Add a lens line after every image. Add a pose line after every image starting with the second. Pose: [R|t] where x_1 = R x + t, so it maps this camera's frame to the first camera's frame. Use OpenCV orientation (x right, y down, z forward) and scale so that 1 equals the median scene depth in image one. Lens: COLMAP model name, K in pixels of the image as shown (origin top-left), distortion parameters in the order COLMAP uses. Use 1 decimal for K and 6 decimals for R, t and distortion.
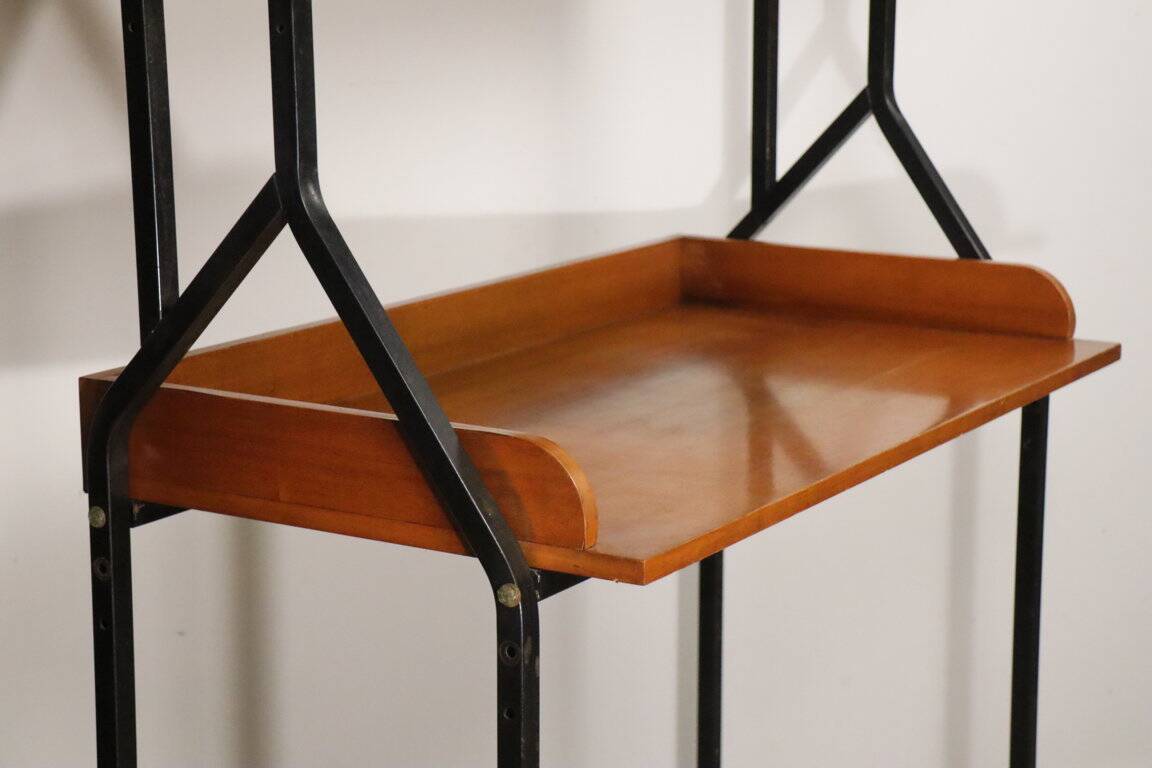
lens RADIAL K [[2336.6, 0, 575.4], [0, 2336.6, 389.4], [0, 0, 1]] dist [0.323249, 0.000000]
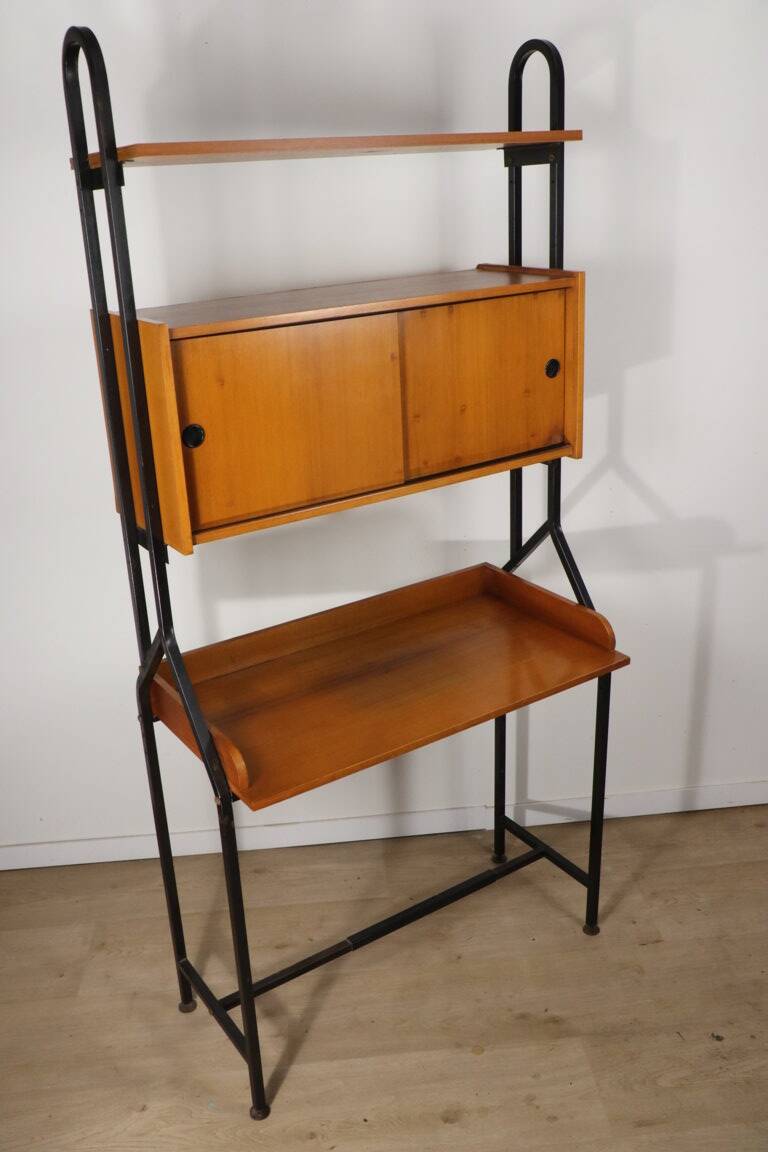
lens RADIAL K [[1102.6, 0, 384.5], [0, 1102.6, 573.2], [0, 0, 1]] dist [-0.060573, 0.000000]
pose [[0.911885, 0.120470, -0.392369, 0.529383], [-0.045519, 0.979741, 0.195025, -0.367226], [0.407914, -0.159980, 0.898895, -0.006666]]
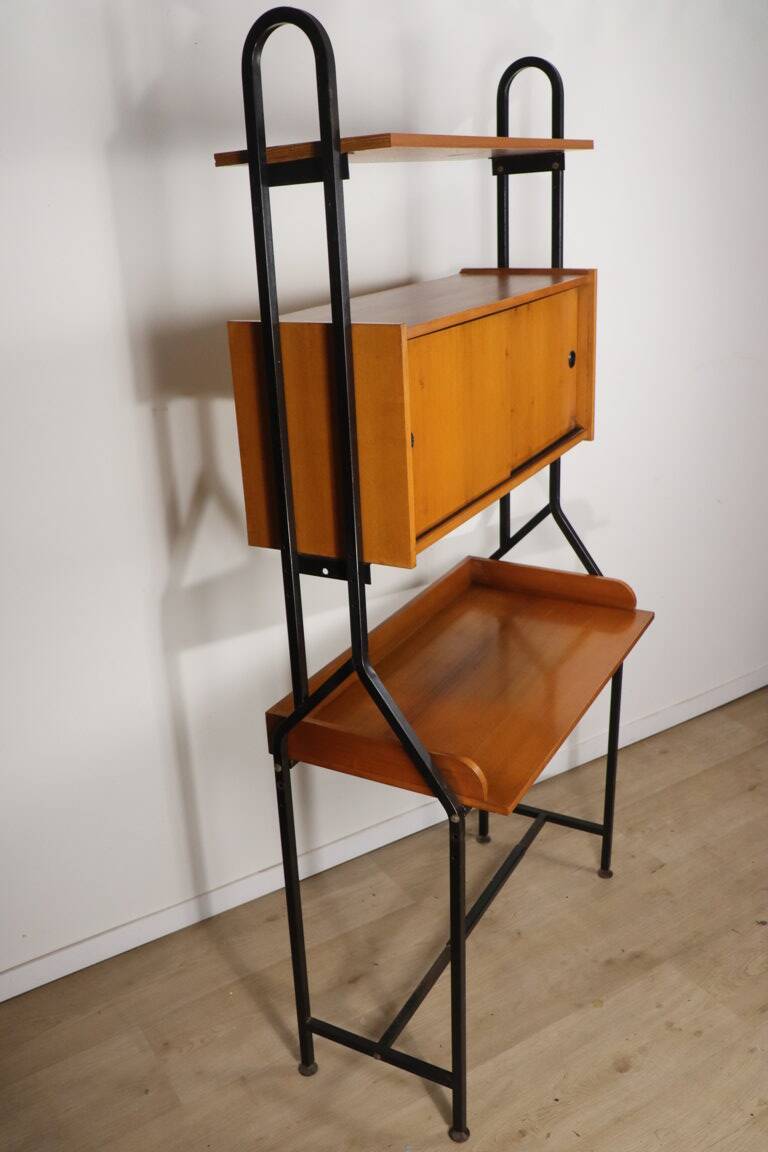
lens RADIAL K [[1072.7, 0, 392.7], [0, 1072.7, 574.6], [0, 0, 1]] dist [-0.072556, 0.000000]
pose [[0.997423, -0.053648, 0.047632, -0.120570], [0.044901, 0.984633, 0.168767, -0.330353], [-0.055954, -0.166194, 0.984504, -0.095641]]
